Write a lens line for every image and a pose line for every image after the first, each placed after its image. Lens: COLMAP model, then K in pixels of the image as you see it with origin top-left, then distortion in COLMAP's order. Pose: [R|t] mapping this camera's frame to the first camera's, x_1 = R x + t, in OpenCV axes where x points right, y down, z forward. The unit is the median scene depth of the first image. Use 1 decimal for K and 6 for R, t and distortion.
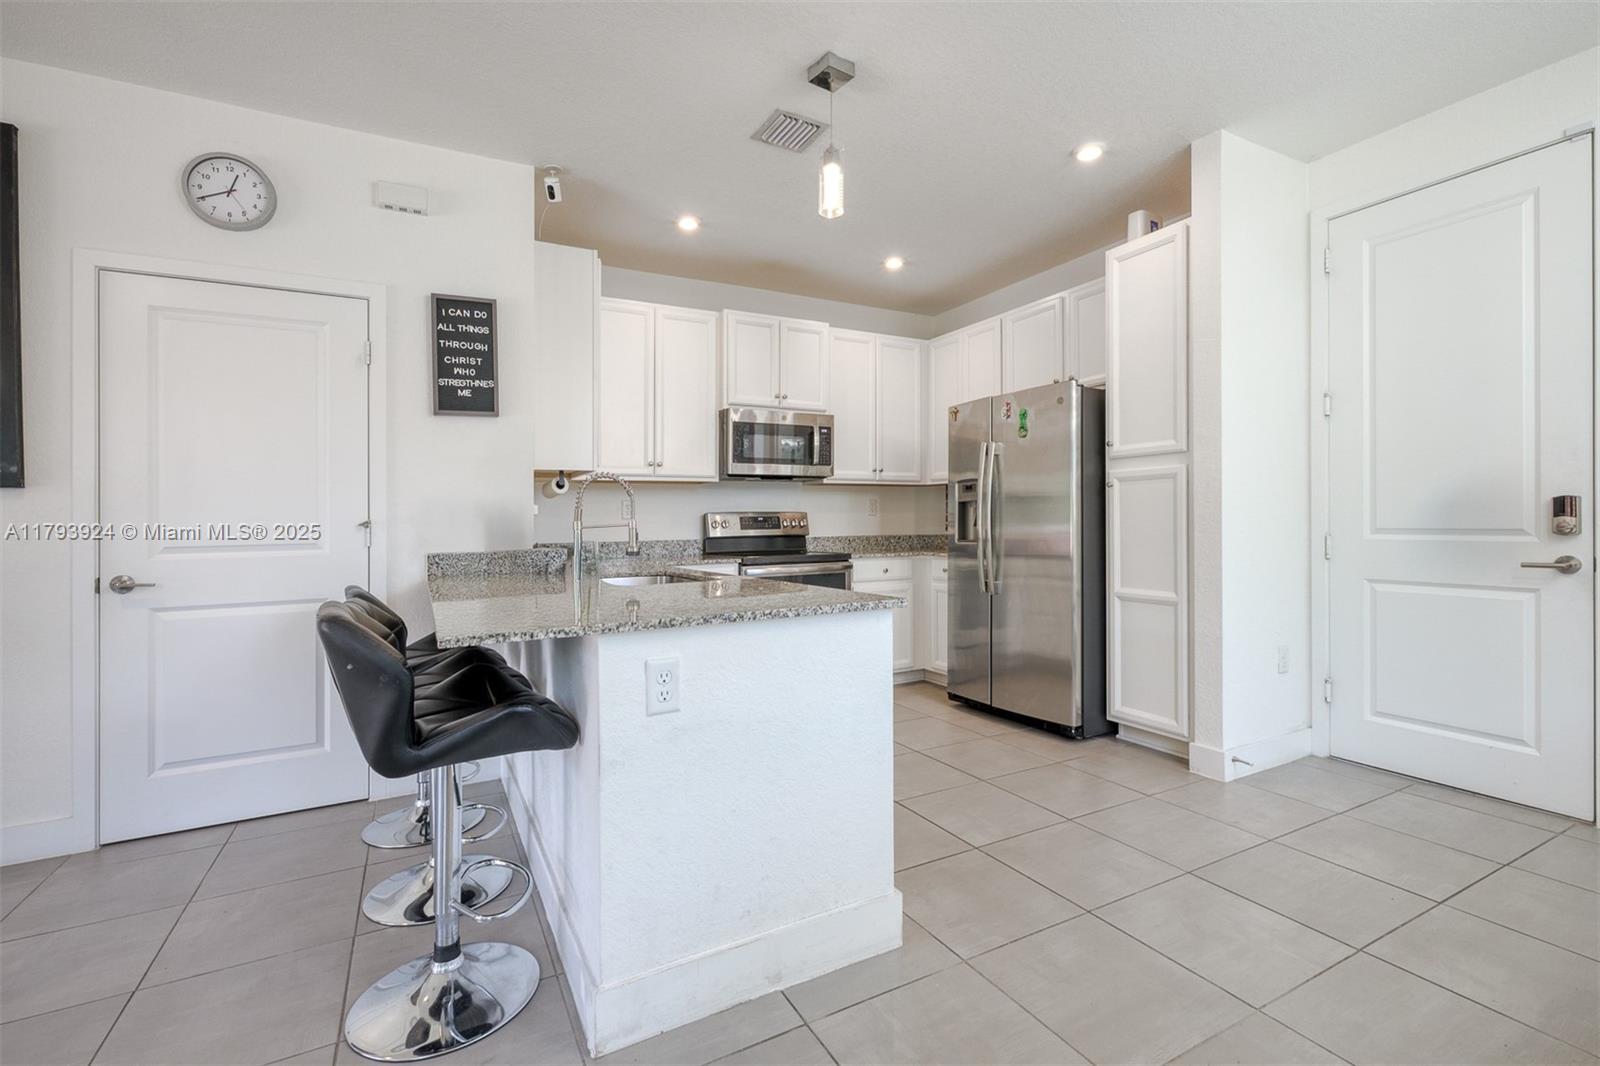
lens RADIAL K [[714.0, 0, 789.1], [0, 714.0, 505.4], [0, 0, 1]] dist [0.000515, 0.000473]
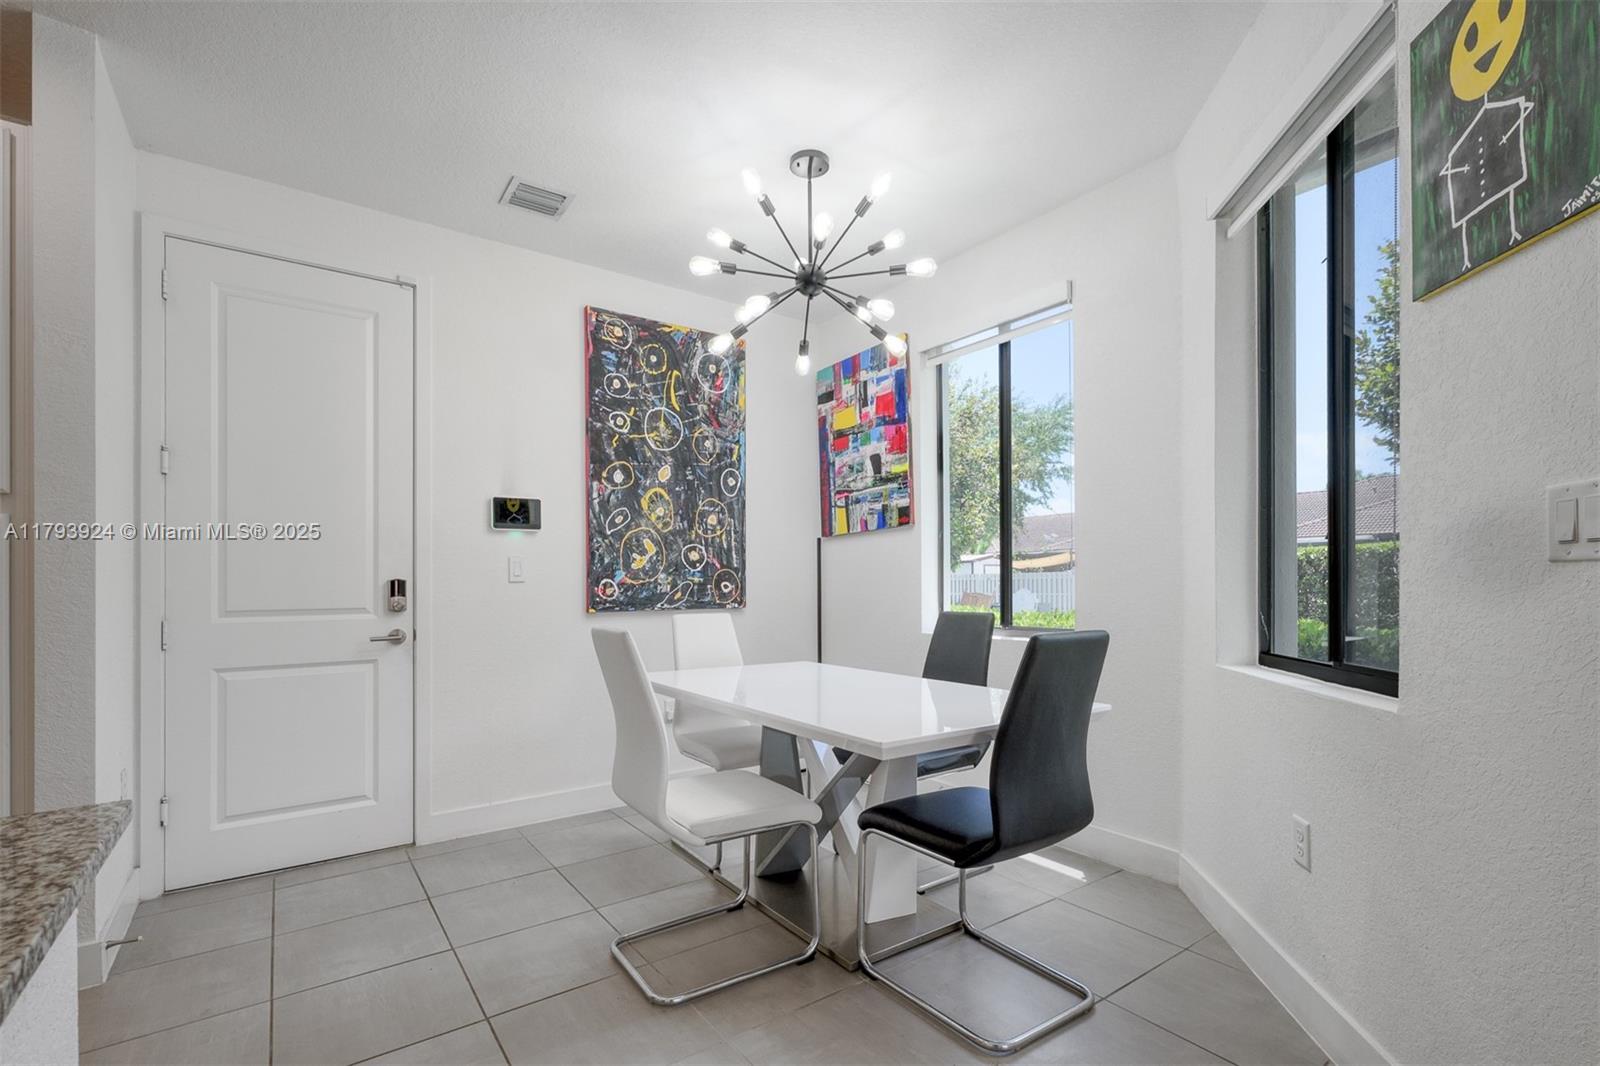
lens RADIAL K [[718.8, 0, 800.2], [0, 718.8, 585.6], [0, 0, 1]] dist [0.001033, 0.000653]
pose [[-0.143309, 0.015975, 0.989549, -0.157800], [-0.007574, 0.999823, -0.017238, 0.009982], [-0.989649, -0.009965, -0.143163, 0.390544]]
